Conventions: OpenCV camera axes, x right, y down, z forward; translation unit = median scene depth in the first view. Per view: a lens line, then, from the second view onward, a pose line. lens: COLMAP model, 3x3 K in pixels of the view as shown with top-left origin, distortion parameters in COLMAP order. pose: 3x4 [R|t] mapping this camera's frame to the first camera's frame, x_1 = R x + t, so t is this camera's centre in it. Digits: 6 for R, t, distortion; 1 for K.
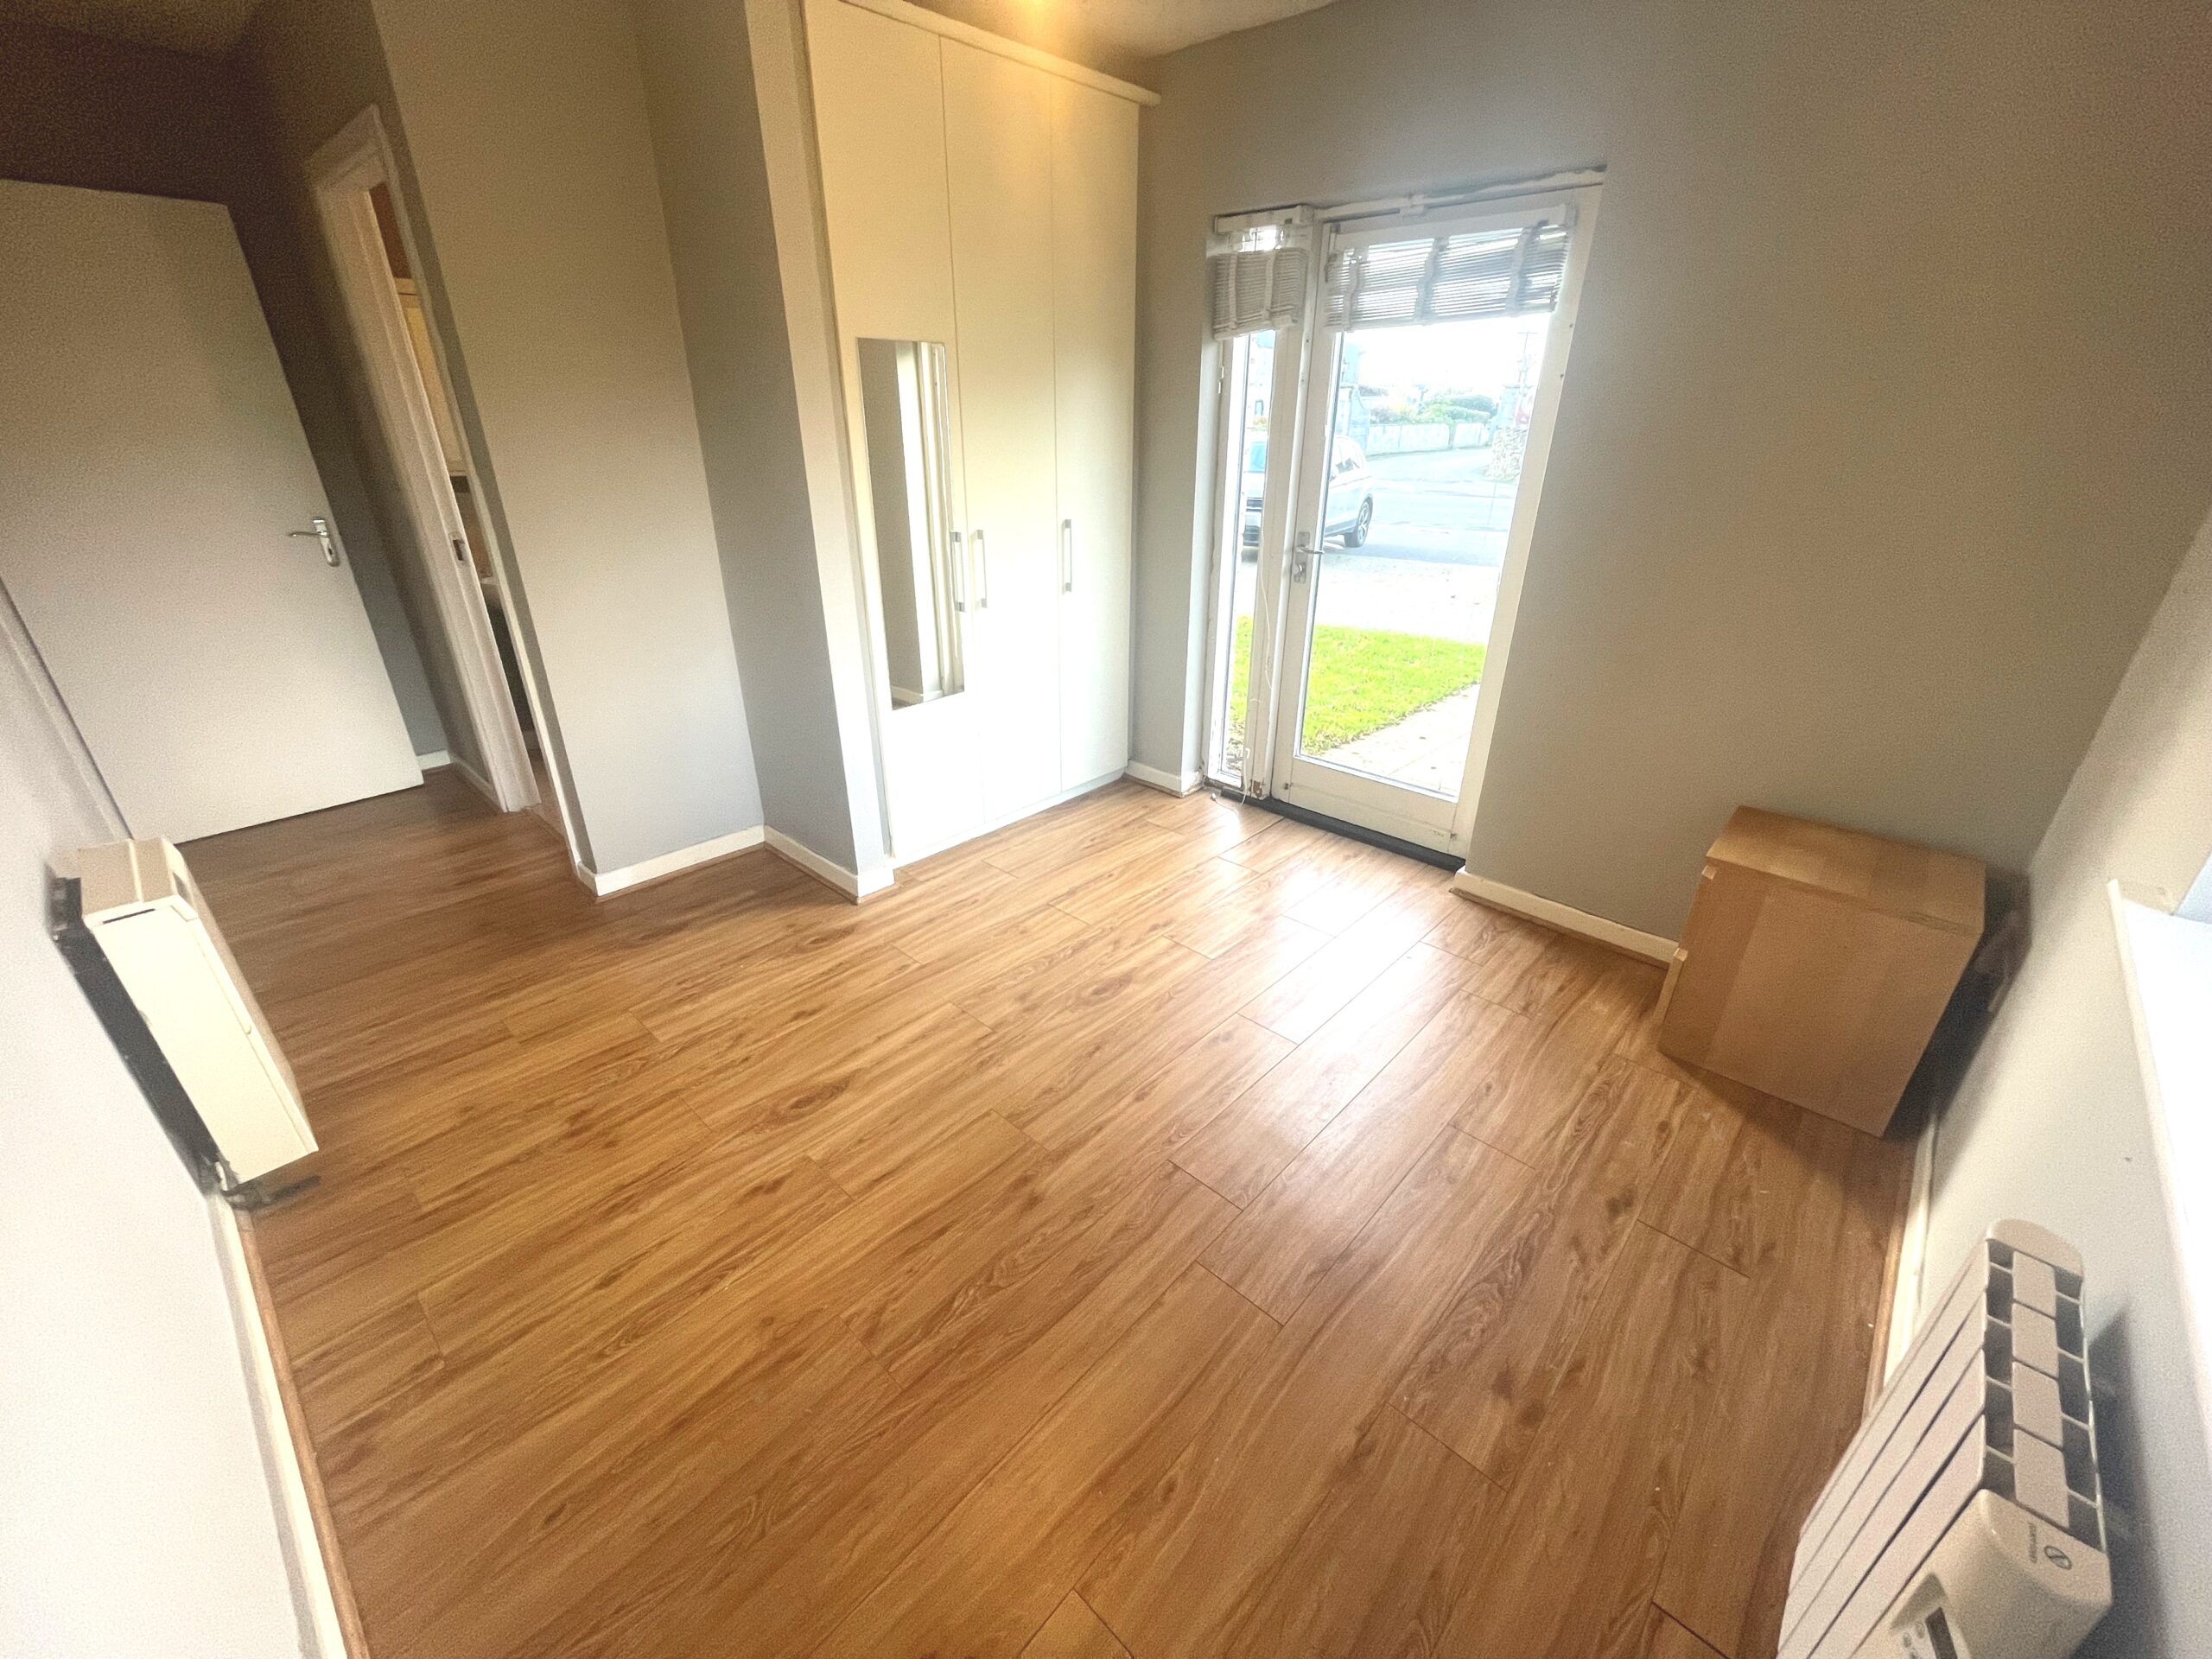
lens RADIAL K [[901.0, 0, 1106.0], [0, 901.0, 829.5], [0, 0, 1]] dist [-0.001425, -0.000278]
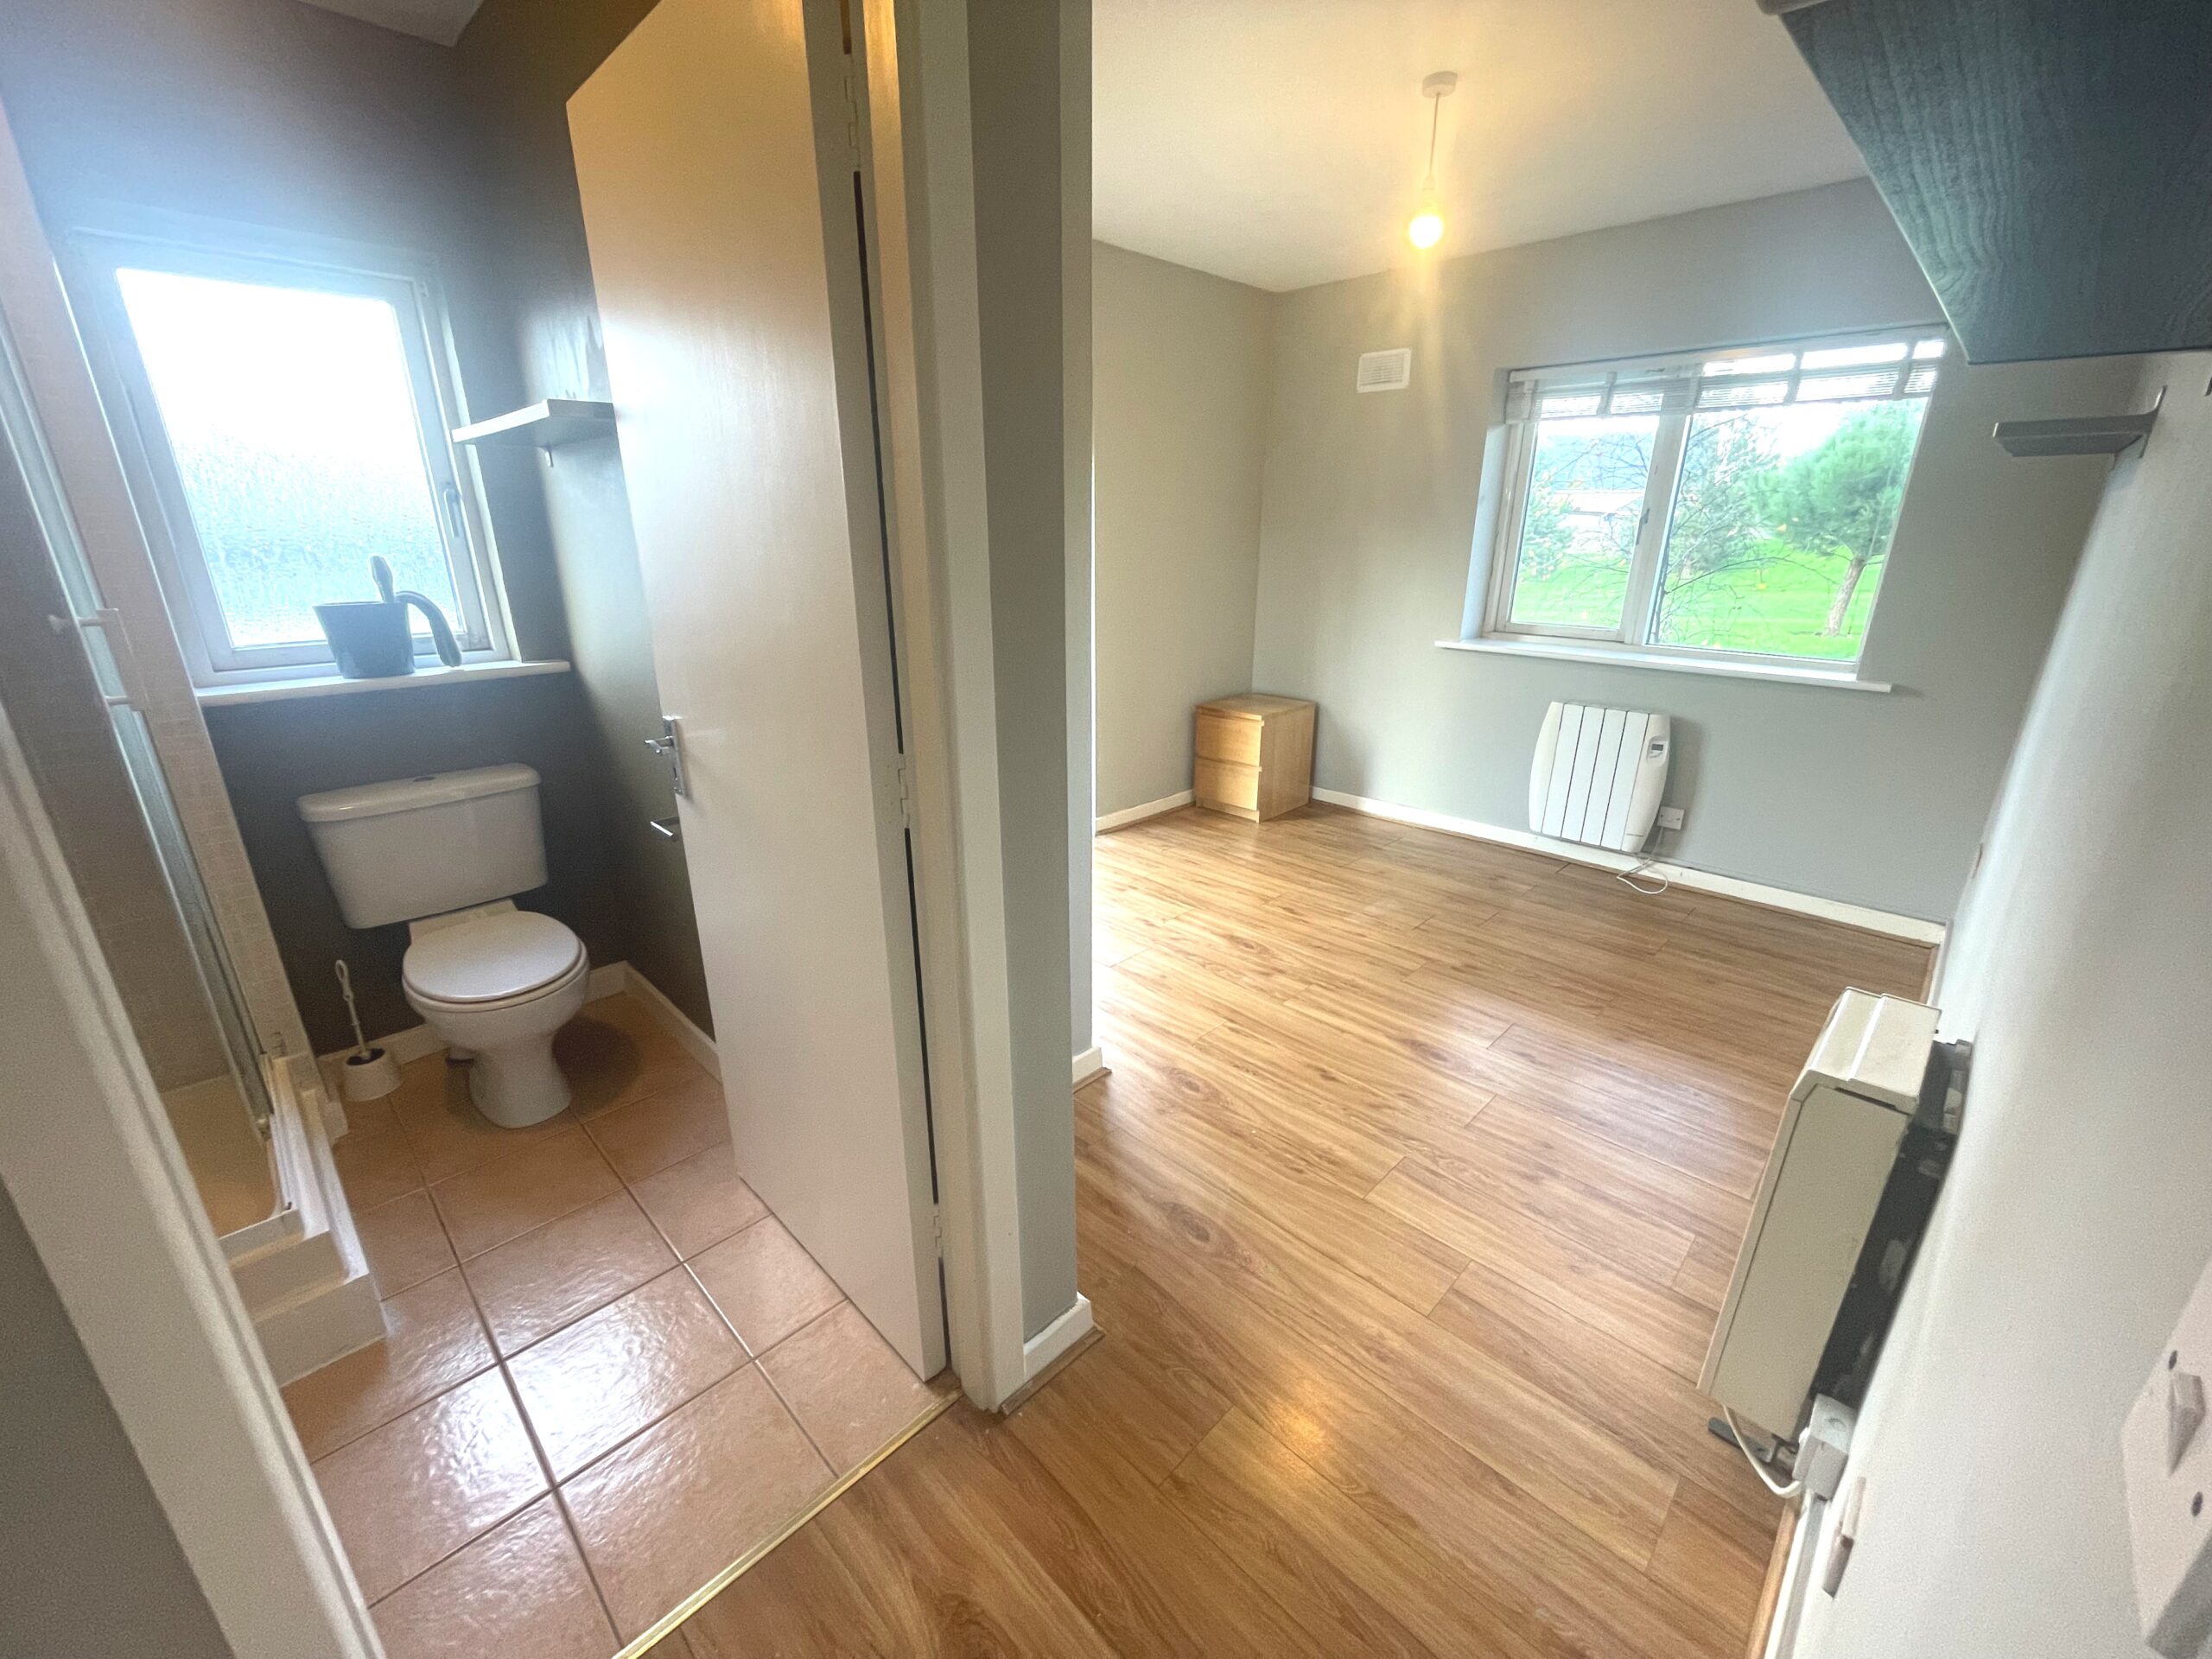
lens RADIAL K [[901.0, 0, 1106.0], [0, 901.0, 829.5], [0, 0, 1]] dist [-0.001425, -0.000278]
pose [[0.034639, -0.331948, 0.942662, -1.210895], [0.435816, 0.853836, 0.284655, -0.428839], [-0.899369, 0.400967, 0.174244, 0.936493]]
